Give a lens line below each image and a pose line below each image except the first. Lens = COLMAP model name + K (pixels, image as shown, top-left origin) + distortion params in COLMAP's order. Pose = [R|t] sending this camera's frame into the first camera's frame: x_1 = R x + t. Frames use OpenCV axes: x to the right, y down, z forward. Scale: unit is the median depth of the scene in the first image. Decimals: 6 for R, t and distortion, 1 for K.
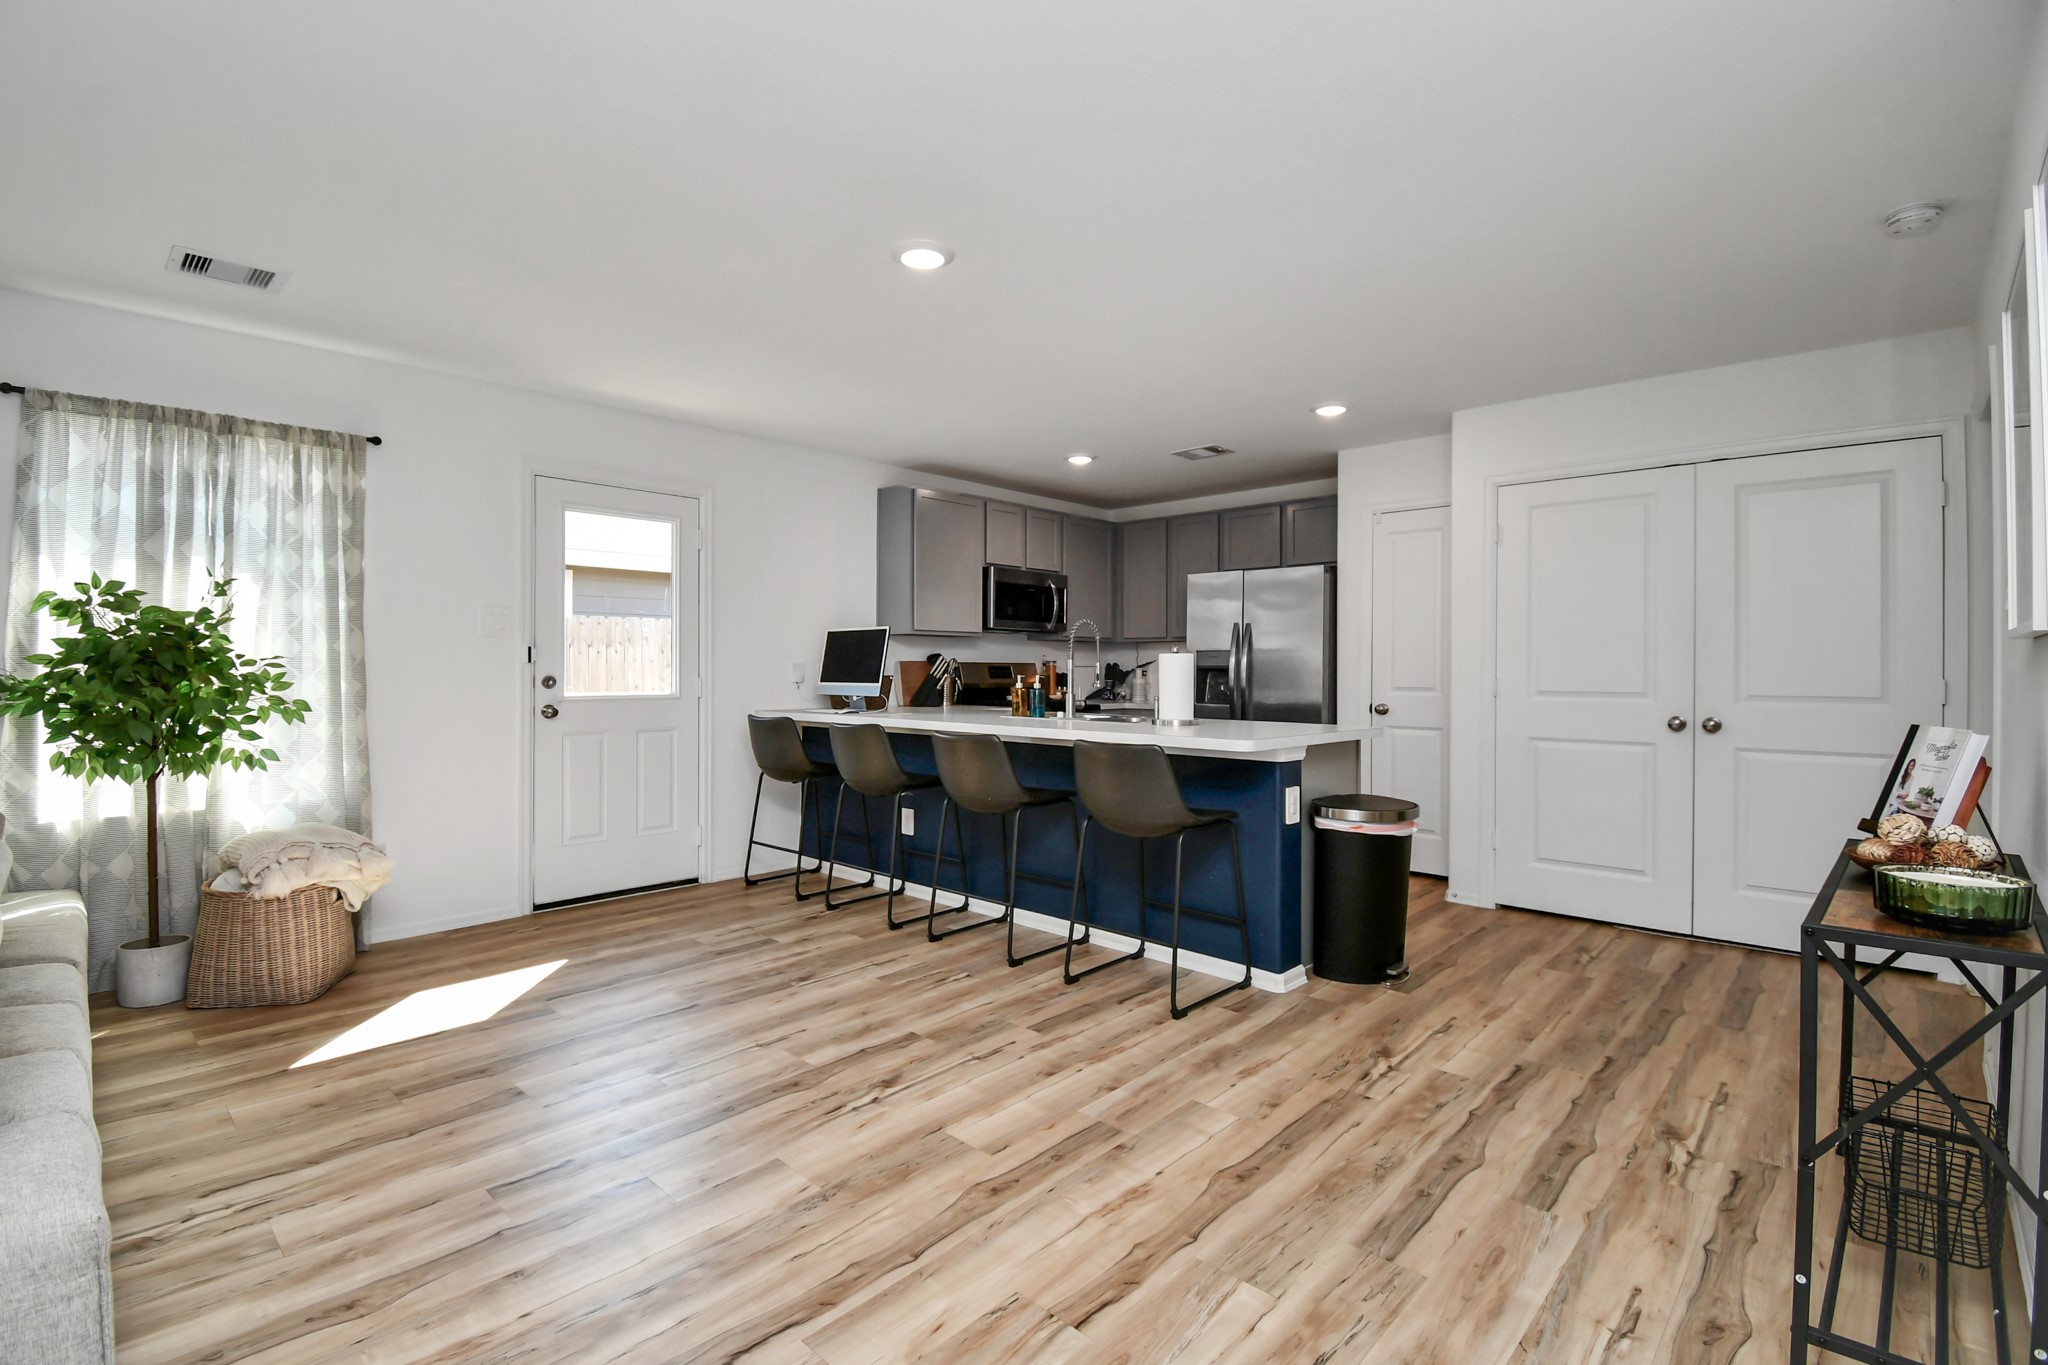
lens RADIAL K [[937.1, 0, 1019.5], [0, 937.1, 670.9], [0, 0, 1]] dist [0.004098, -0.003055]
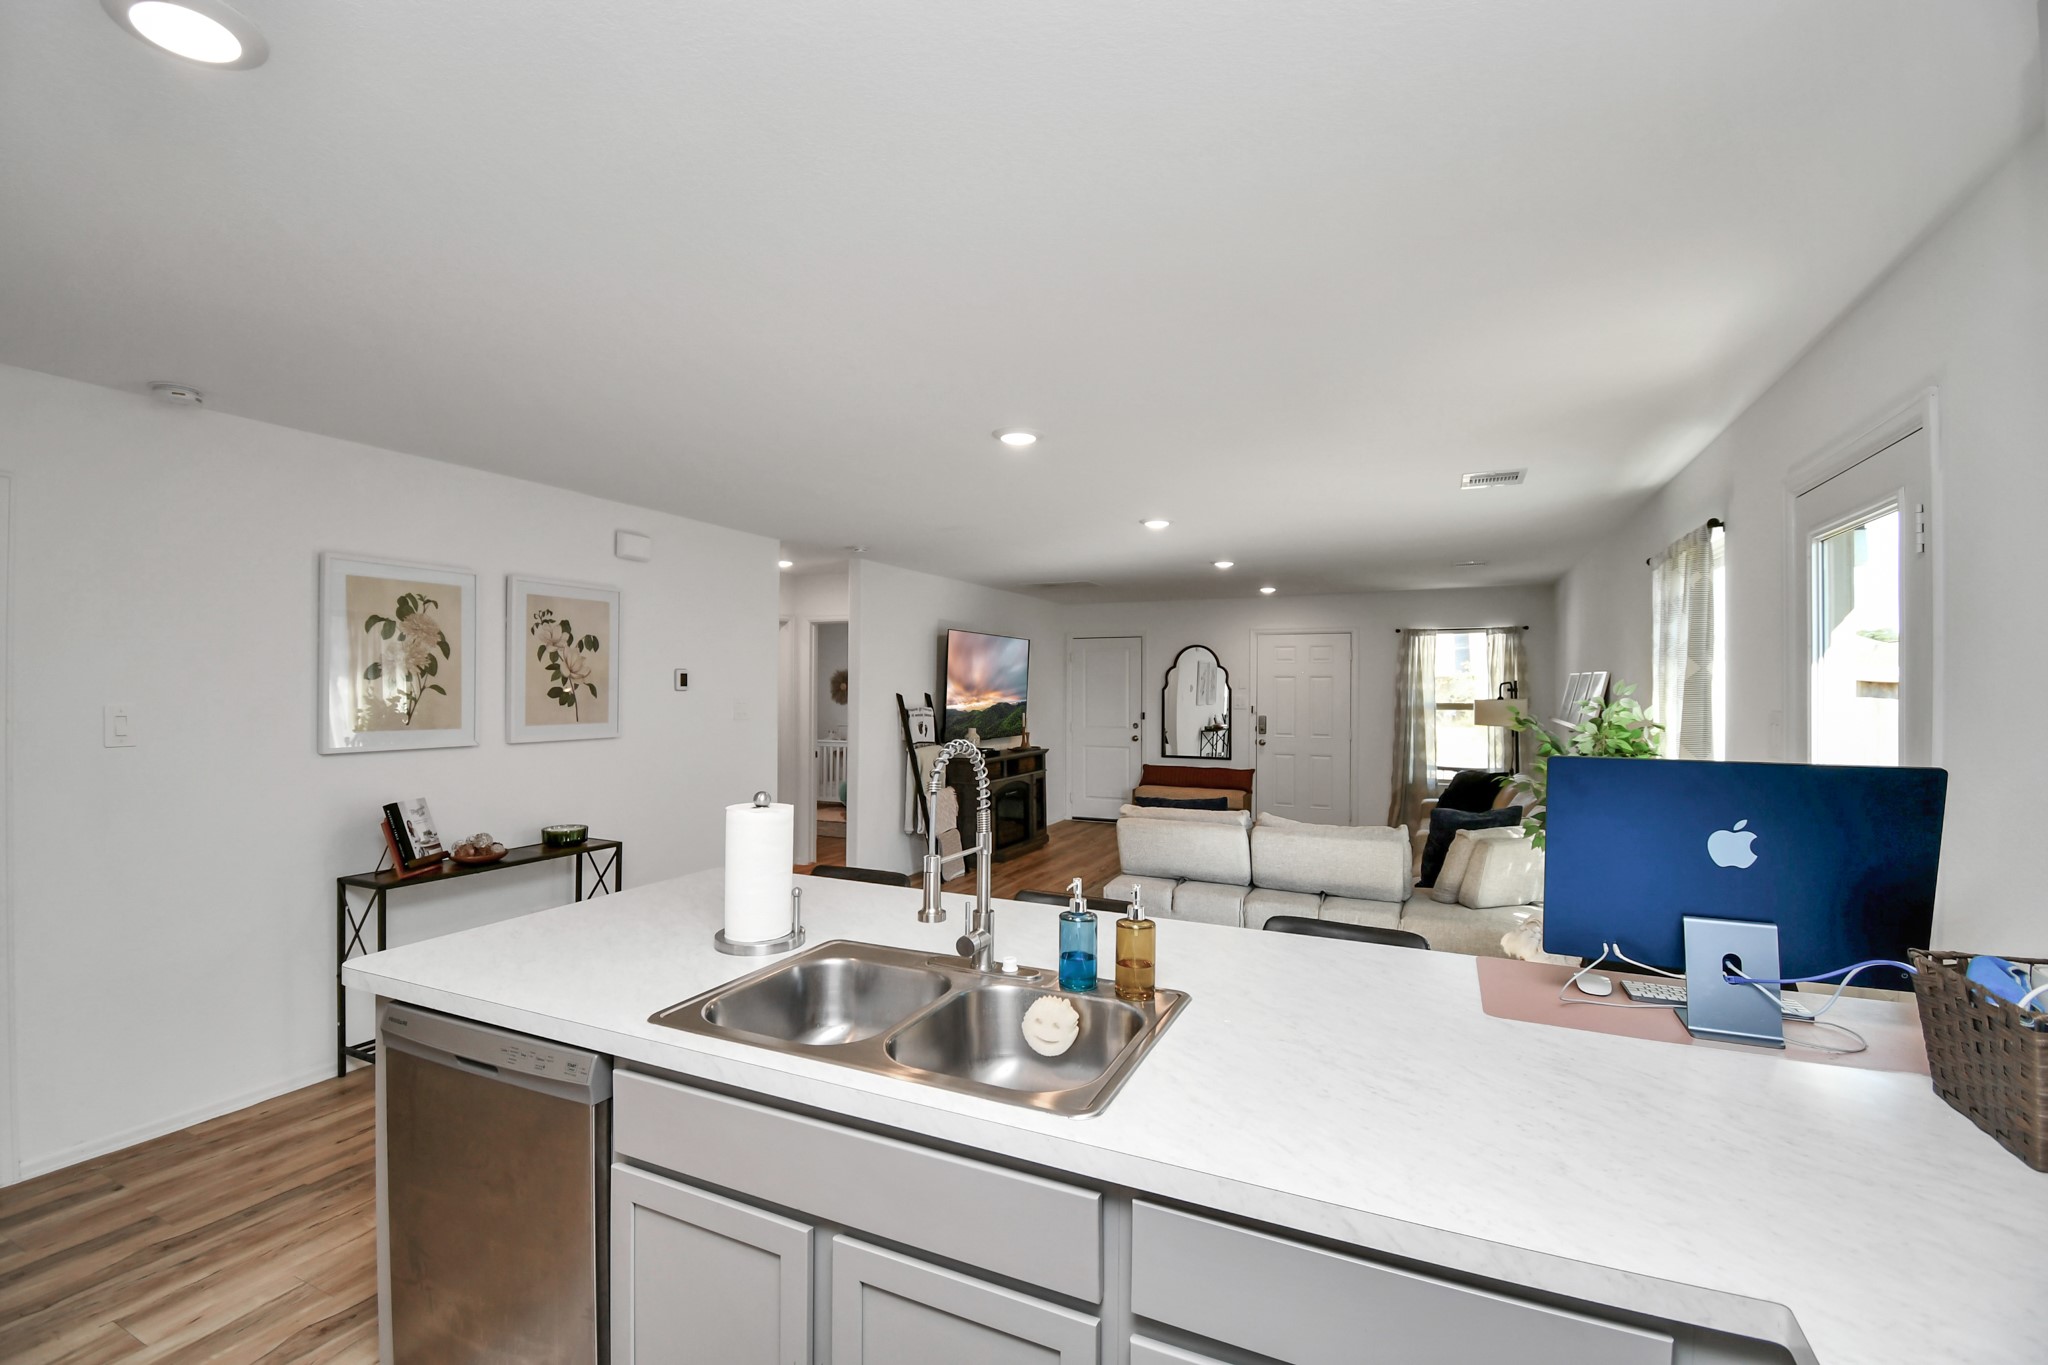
lens RADIAL K [[937.1, 0, 1026.9], [0, 937.1, 691.2], [0, 0, 1]] dist [0.004098, -0.003055]
pose [[-0.949757, -0.002883, -0.312974, 0.235475], [-0.004007, 0.999988, 0.002947, -0.094361], [0.312961, 0.004053, -0.949757, 1.796775]]
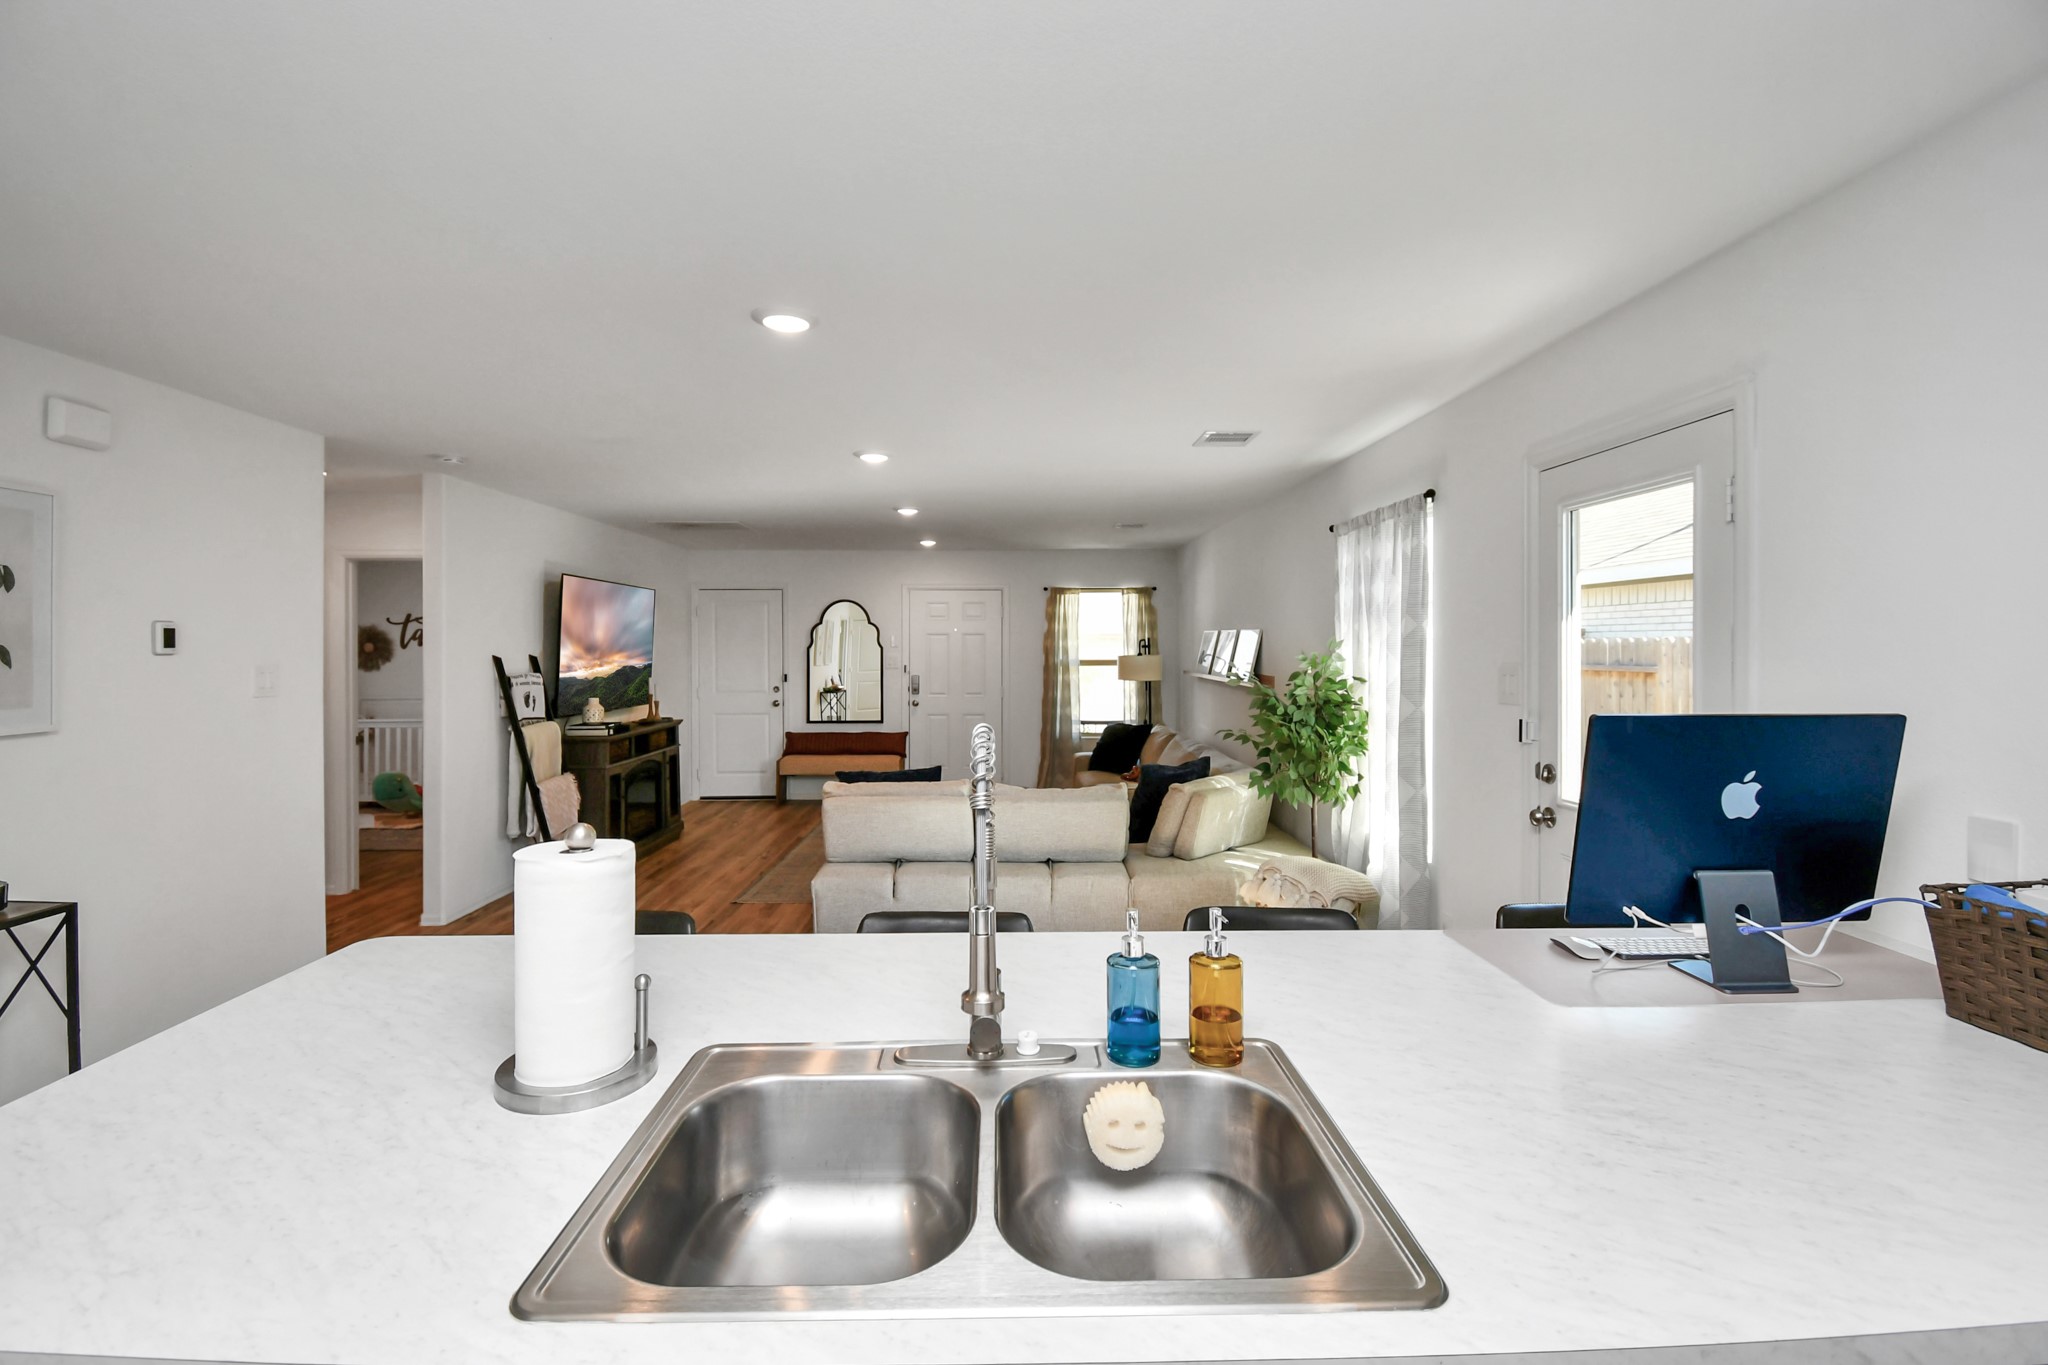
lens RADIAL K [[937.1, 0, 1045.8], [0, 937.1, 691.3], [0, 0, 1]] dist [0.004098, -0.003055]
pose [[-0.702508, 0.035123, -0.710808, 0.336041], [0.003148, 0.998925, 0.046249, -0.093516], [0.711668, 0.030253, -0.701864, 1.539816]]
